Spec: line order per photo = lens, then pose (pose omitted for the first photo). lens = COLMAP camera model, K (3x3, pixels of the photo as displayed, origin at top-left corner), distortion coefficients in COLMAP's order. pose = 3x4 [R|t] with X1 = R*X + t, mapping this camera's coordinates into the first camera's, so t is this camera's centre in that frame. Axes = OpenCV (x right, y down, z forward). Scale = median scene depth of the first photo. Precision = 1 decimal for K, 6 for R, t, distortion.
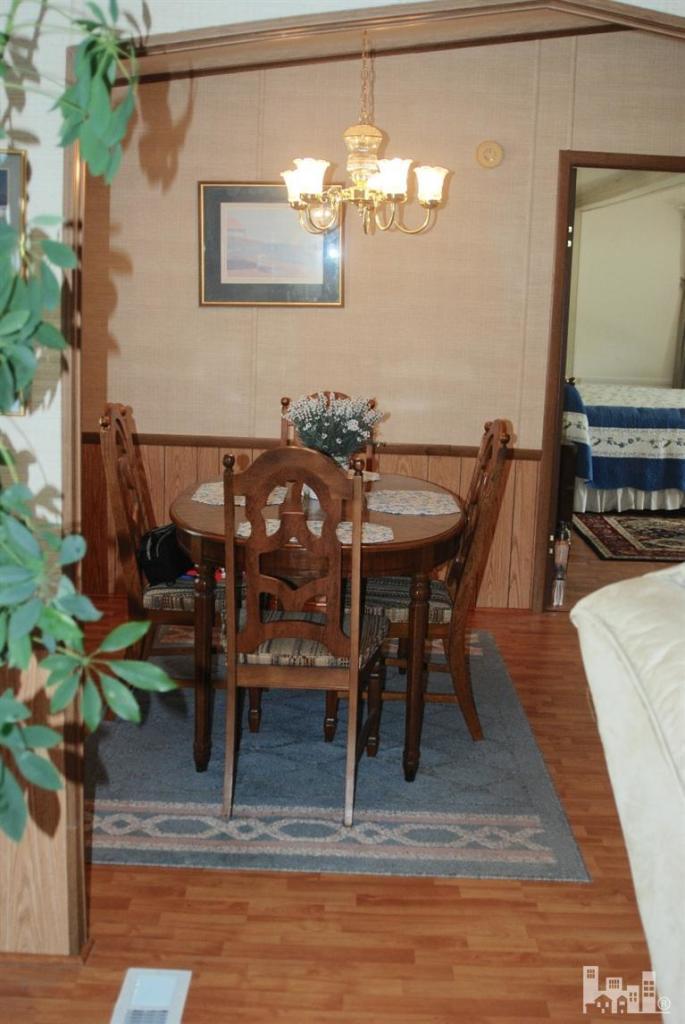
lens RADIAL K [[1279.4, 0, 342.5], [0, 1279.4, 512.0], [0, 0, 1]] dist [-0.082787, 0.033944]
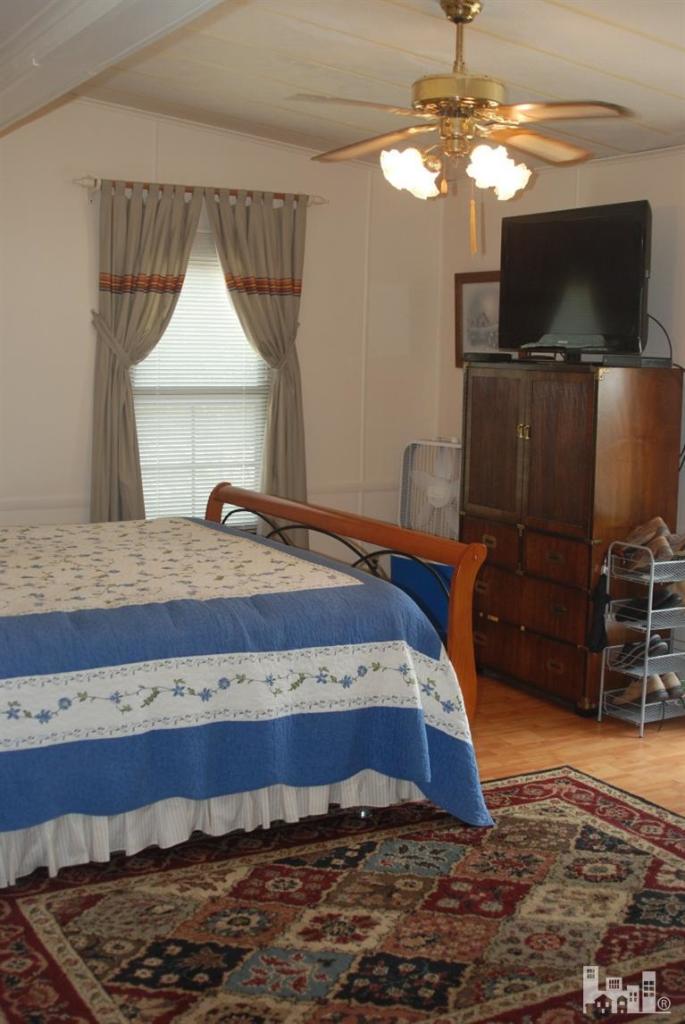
lens RADIAL K [[1279.4, 0, 342.5], [0, 1279.4, 512.0], [0, 0, 1]] dist [-0.082787, 0.033944]
pose [[0.874667, -0.076665, 0.478623, 0.114053], [0.095189, 0.995353, -0.014521, -0.101902], [-0.475286, 0.058260, 0.877900, 0.597593]]
